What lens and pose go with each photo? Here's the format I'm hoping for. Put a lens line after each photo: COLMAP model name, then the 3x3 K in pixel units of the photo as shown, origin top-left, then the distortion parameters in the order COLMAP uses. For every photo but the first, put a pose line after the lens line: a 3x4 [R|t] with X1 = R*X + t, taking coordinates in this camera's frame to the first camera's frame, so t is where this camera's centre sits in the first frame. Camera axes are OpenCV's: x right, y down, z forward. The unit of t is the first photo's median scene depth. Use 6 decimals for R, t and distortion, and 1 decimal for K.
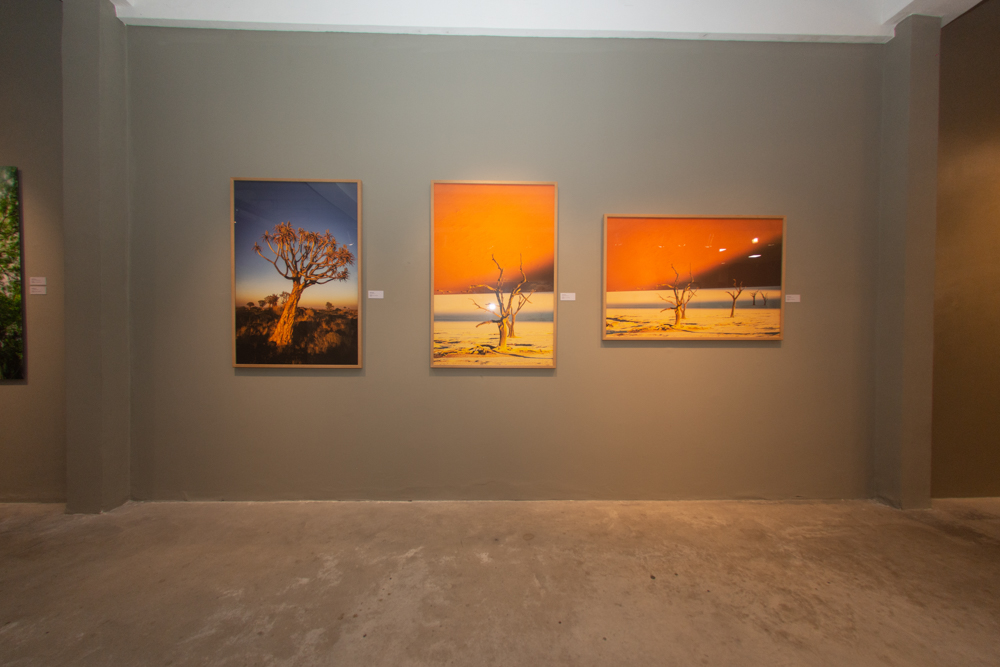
lens RADIAL K [[335.7, 0, 497.2], [0, 335.7, 335.0], [0, 0, 1]] dist [-0.000036, -0.000544]
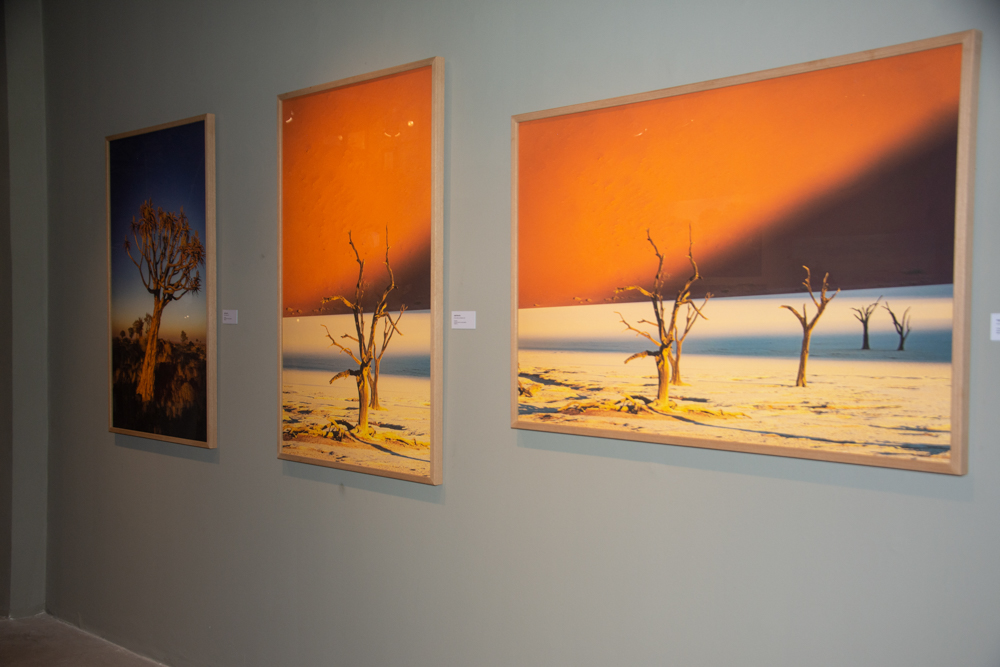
lens RADIAL K [[1163.8, 0, 499.5], [0, 1163.8, 333.2], [0, 0, 1]] dist [0.061561, 0.000000]
pose [[0.666562, 0.009957, -0.745383, 1.356210], [-0.009117, 0.999945, 0.005205, -0.107417], [0.745394, 0.003326, 0.666616, 0.053702]]
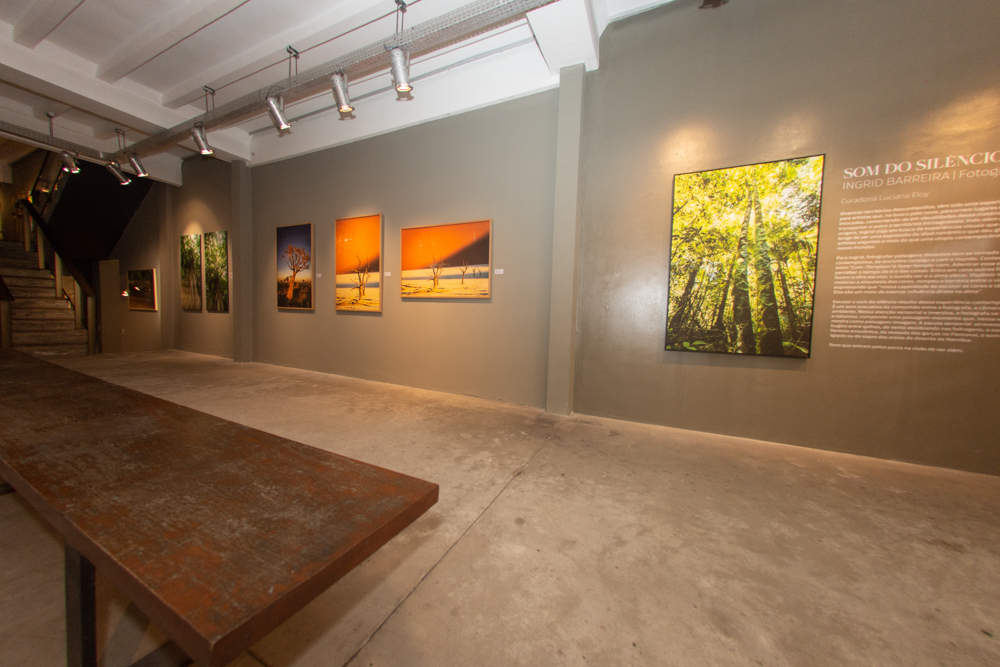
lens RADIAL K [[335.7, 0, 508.0], [0, 335.7, 331.2], [0, 0, 1]] dist [-0.000036, -0.000544]
pose [[0.896992, 0.047999, -0.439433, 1.664348], [-0.031364, 0.998493, 0.045042, 0.098743], [0.440932, -0.026620, 0.897145, -0.389518]]
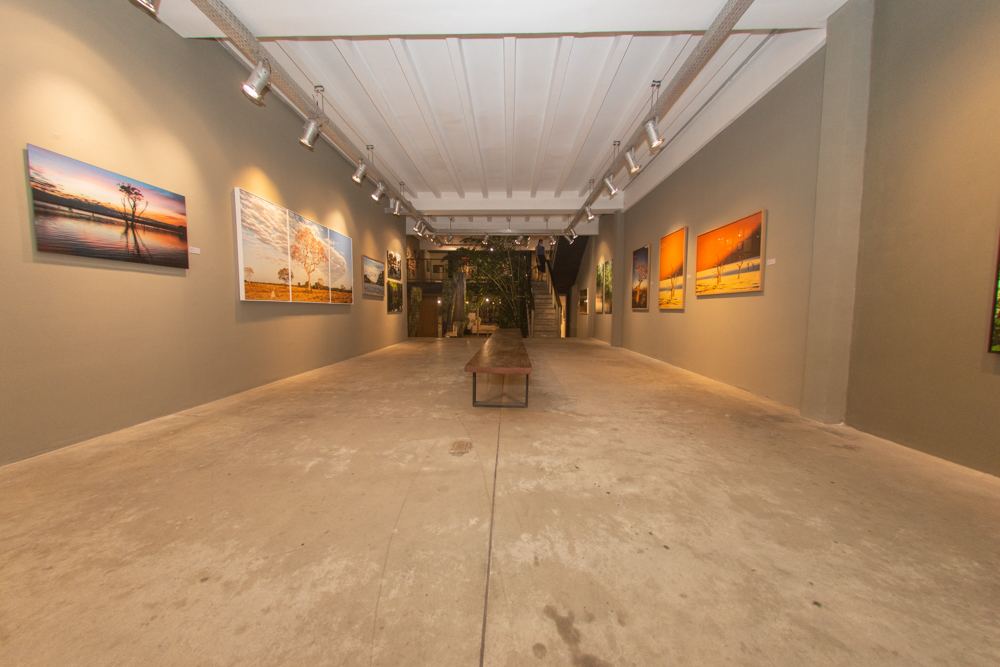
lens RADIAL K [[335.7, 0, 484.3], [0, 335.7, 329.7], [0, 0, 1]] dist [-0.000036, -0.000544]
pose [[-0.098033, 0.056669, -0.993568, 2.564999], [-0.004064, 0.998346, 0.057343, 0.113303], [0.995175, 0.009659, -0.097641, -0.108441]]
